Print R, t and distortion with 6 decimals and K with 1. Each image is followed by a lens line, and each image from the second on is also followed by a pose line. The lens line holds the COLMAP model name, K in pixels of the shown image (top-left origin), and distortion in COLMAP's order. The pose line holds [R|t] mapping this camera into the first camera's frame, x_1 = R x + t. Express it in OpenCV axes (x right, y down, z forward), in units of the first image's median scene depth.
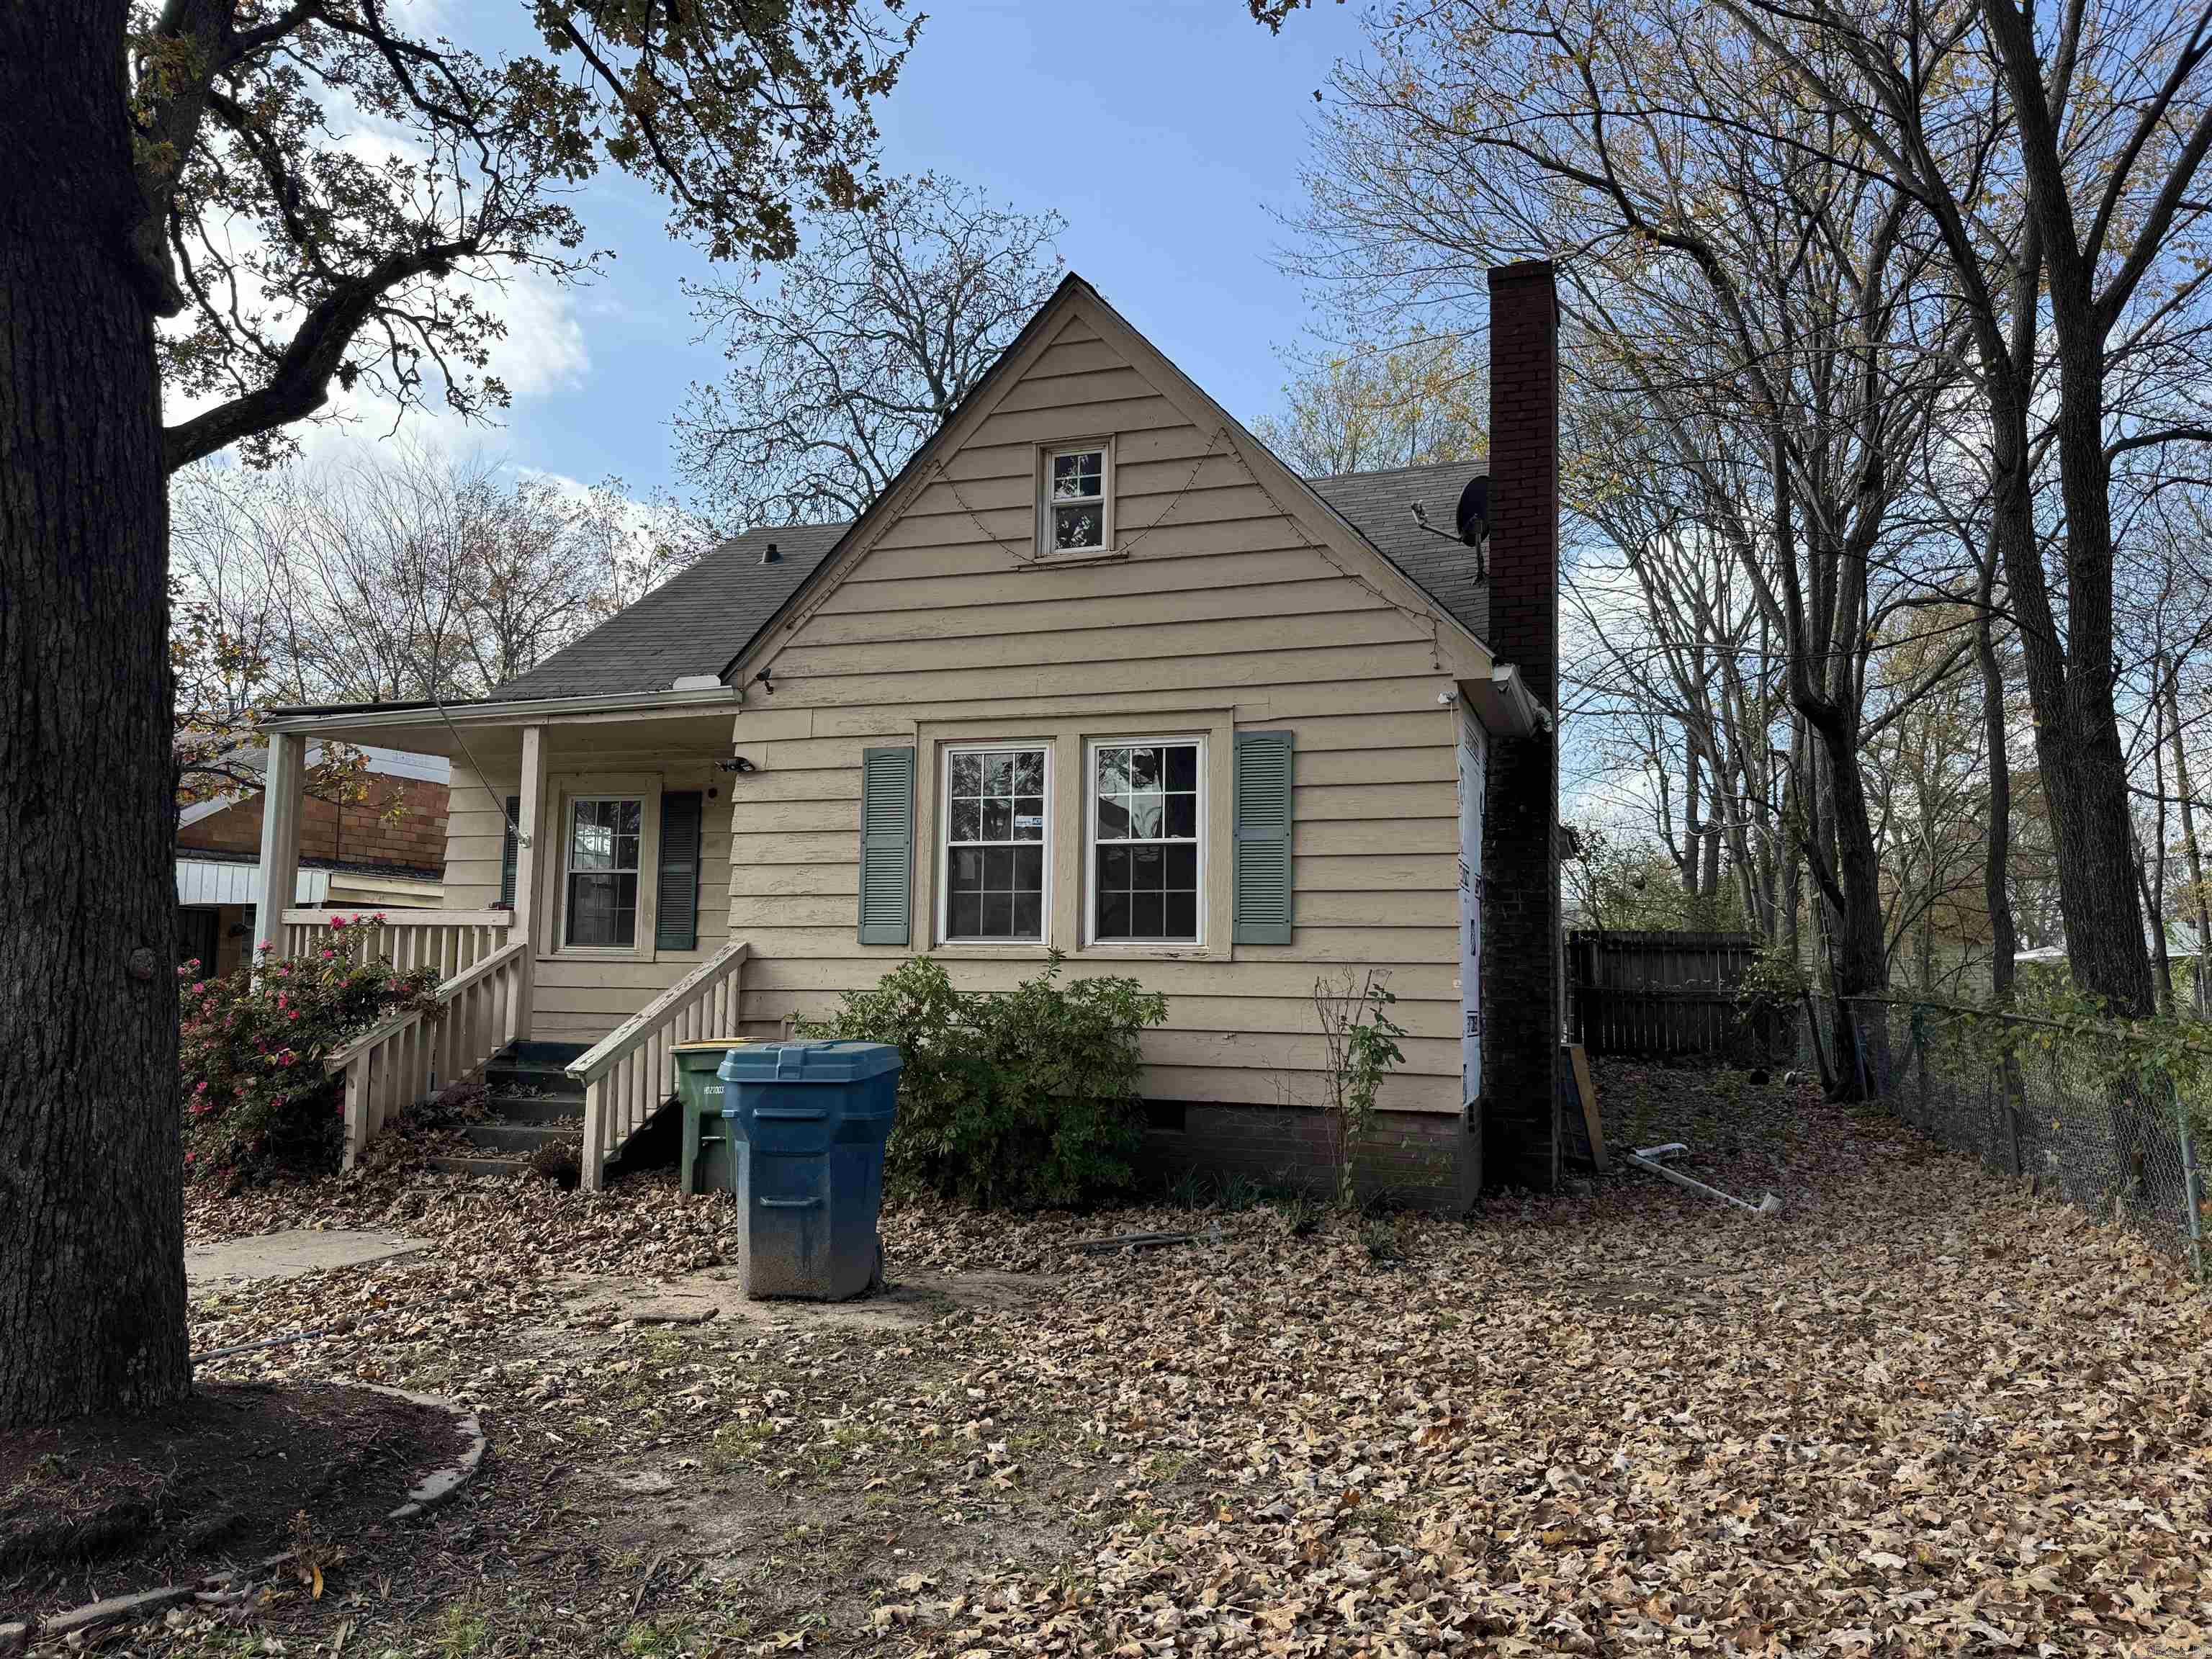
lens RADIAL K [[1554.7, 0, 1107.3], [0, 1554.7, 829.3], [0, 0, 1]] dist [0.035681, -0.045116]
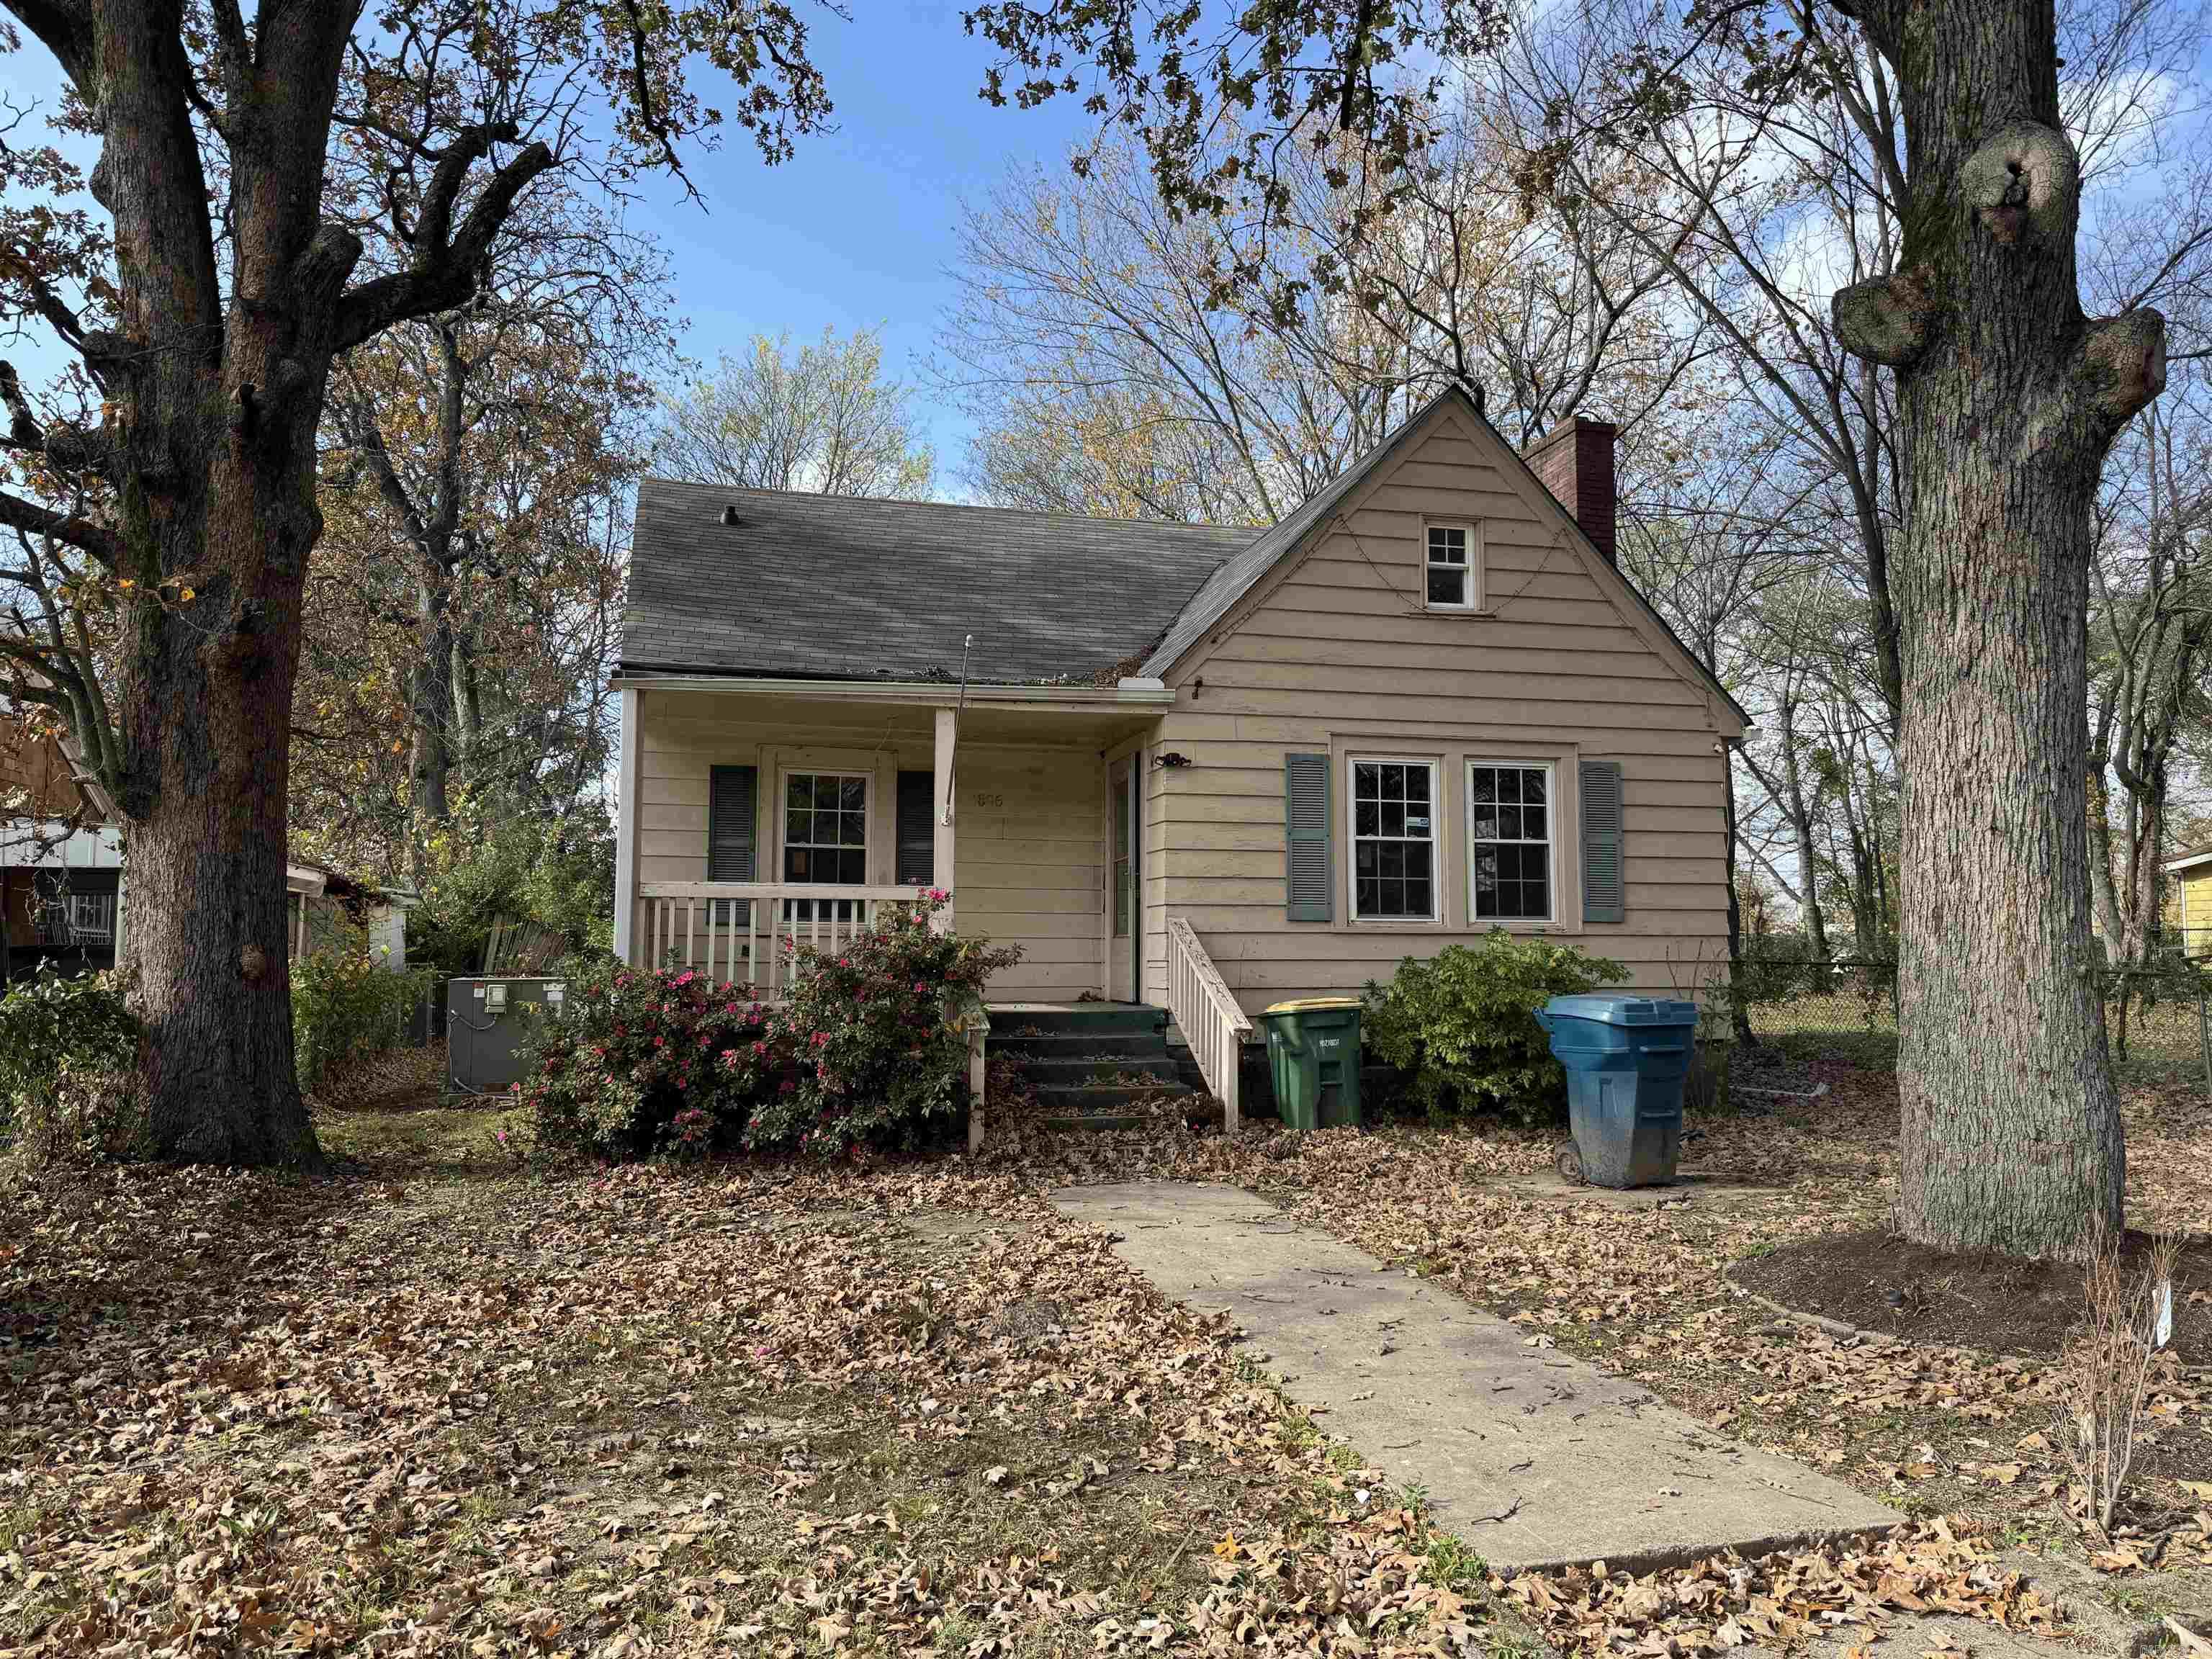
lens RADIAL K [[1554.7, 0, 1111.9], [0, 1554.7, 829.4], [0, 0, 1]] dist [0.035681, -0.045116]
pose [[0.845841, 0.031567, 0.532500, -0.911554], [-0.041230, 0.999130, 0.006263, 0.003192], [-0.531839, -0.027253, 0.846407, 0.082077]]
